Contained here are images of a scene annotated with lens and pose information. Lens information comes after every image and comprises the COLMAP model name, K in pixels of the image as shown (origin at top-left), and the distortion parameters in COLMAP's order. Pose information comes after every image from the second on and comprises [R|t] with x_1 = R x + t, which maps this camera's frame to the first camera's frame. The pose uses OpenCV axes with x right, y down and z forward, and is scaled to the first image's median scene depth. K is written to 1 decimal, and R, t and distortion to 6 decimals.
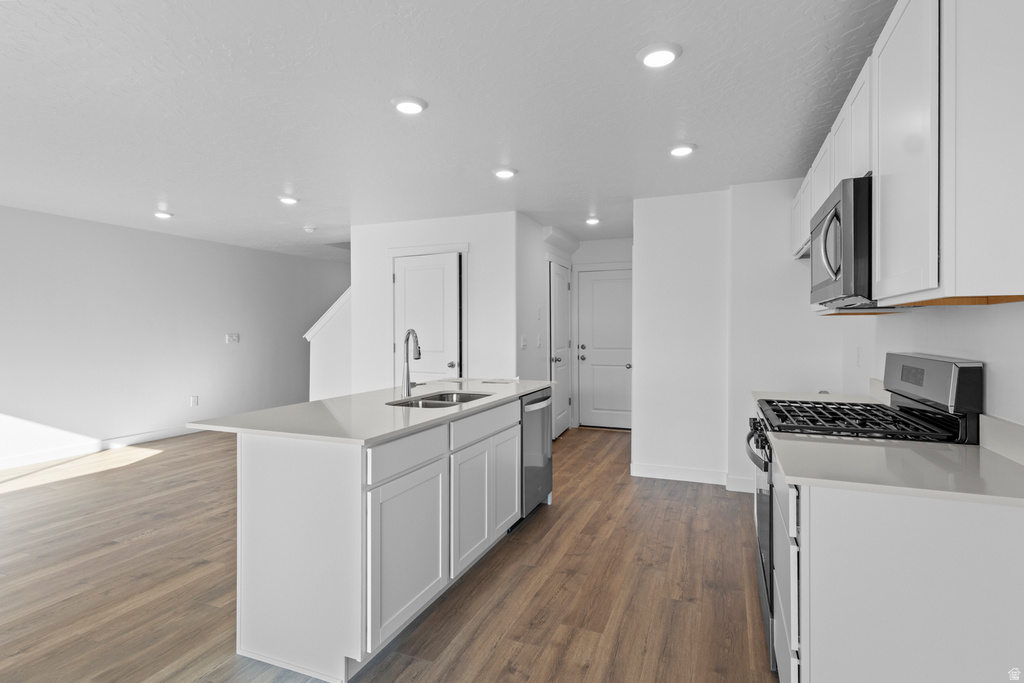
lens RADIAL K [[519.9, 0, 513.2], [0, 519.9, 334.3], [0, 0, 1]] dist [0.012942, -0.005192]
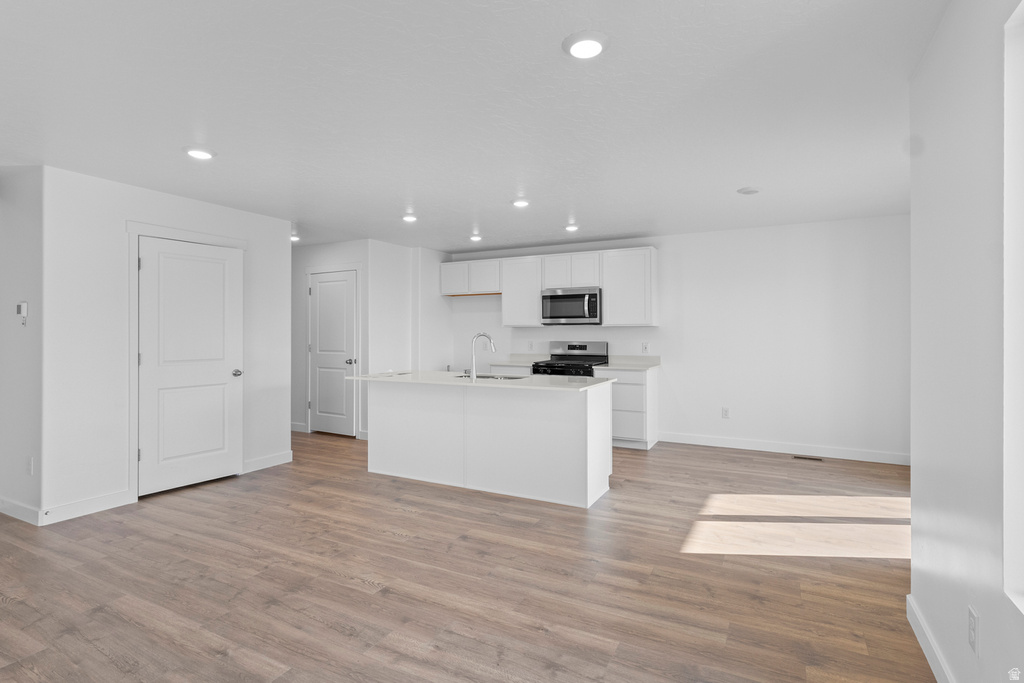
lens RADIAL K [[519.9, 0, 512.5], [0, 519.9, 333.6], [0, 0, 1]] dist [0.012942, -0.005192]
pose [[0.098595, -0.003245, 0.995122, -1.500248], [0.010227, 0.999945, 0.002248, -0.010335], [-0.995075, 0.009955, 0.098623, 0.677632]]
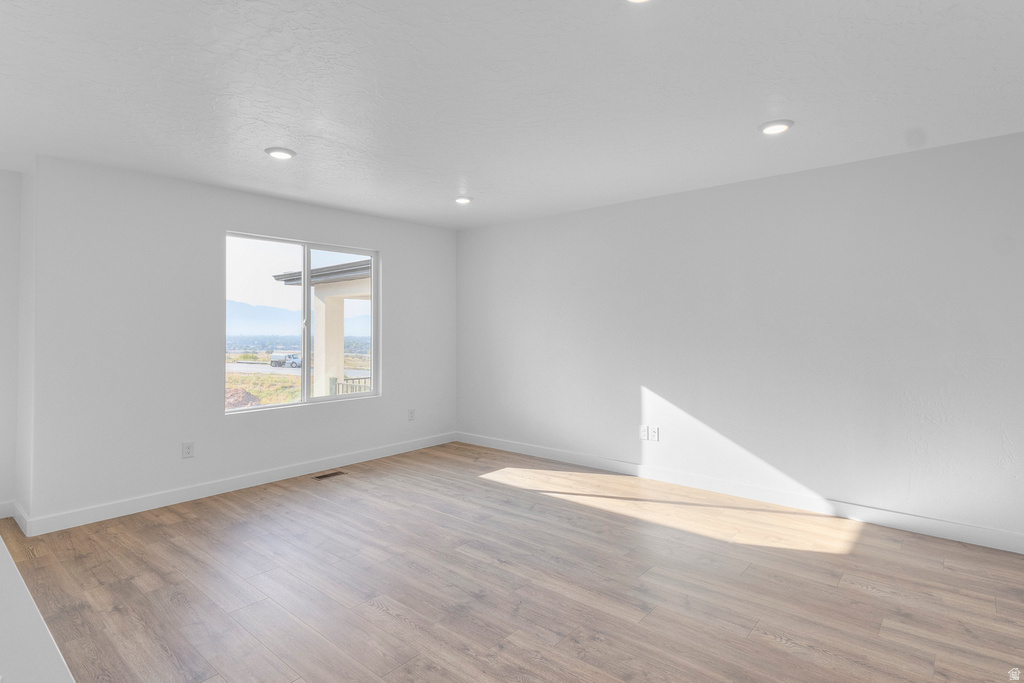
lens RADIAL K [[519.9, 0, 515.5], [0, 519.9, 336.7], [0, 0, 1]] dist [0.012942, -0.005192]
pose [[-0.306974, 0.010100, -0.951664, -0.070617], [-0.007806, 0.999883, 0.013130, -0.013214], [0.951686, 0.011459, -0.306859, 1.386749]]
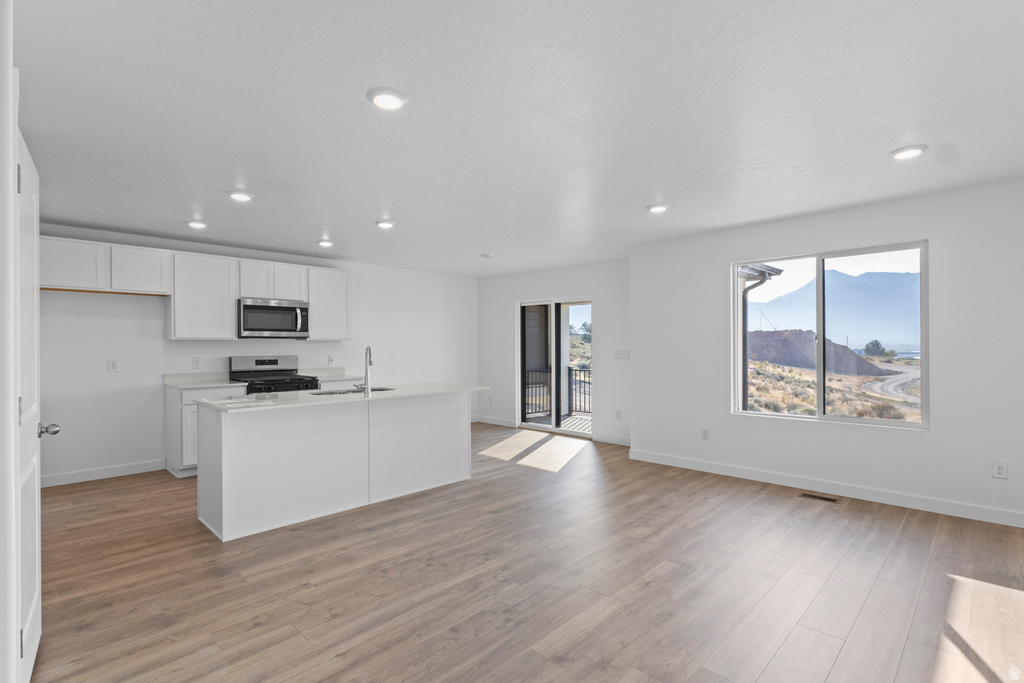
lens RADIAL K [[493.1, 0, 521.0], [0, 493.1, 345.1], [0, 0, 1]] dist [-0.000171, 0.000573]
pose [[-0.932360, 0.002358, 0.361524, -0.998470], [0.006294, 0.999933, 0.009709, -0.023429], [-0.361477, 0.011328, -0.932312, 1.928666]]
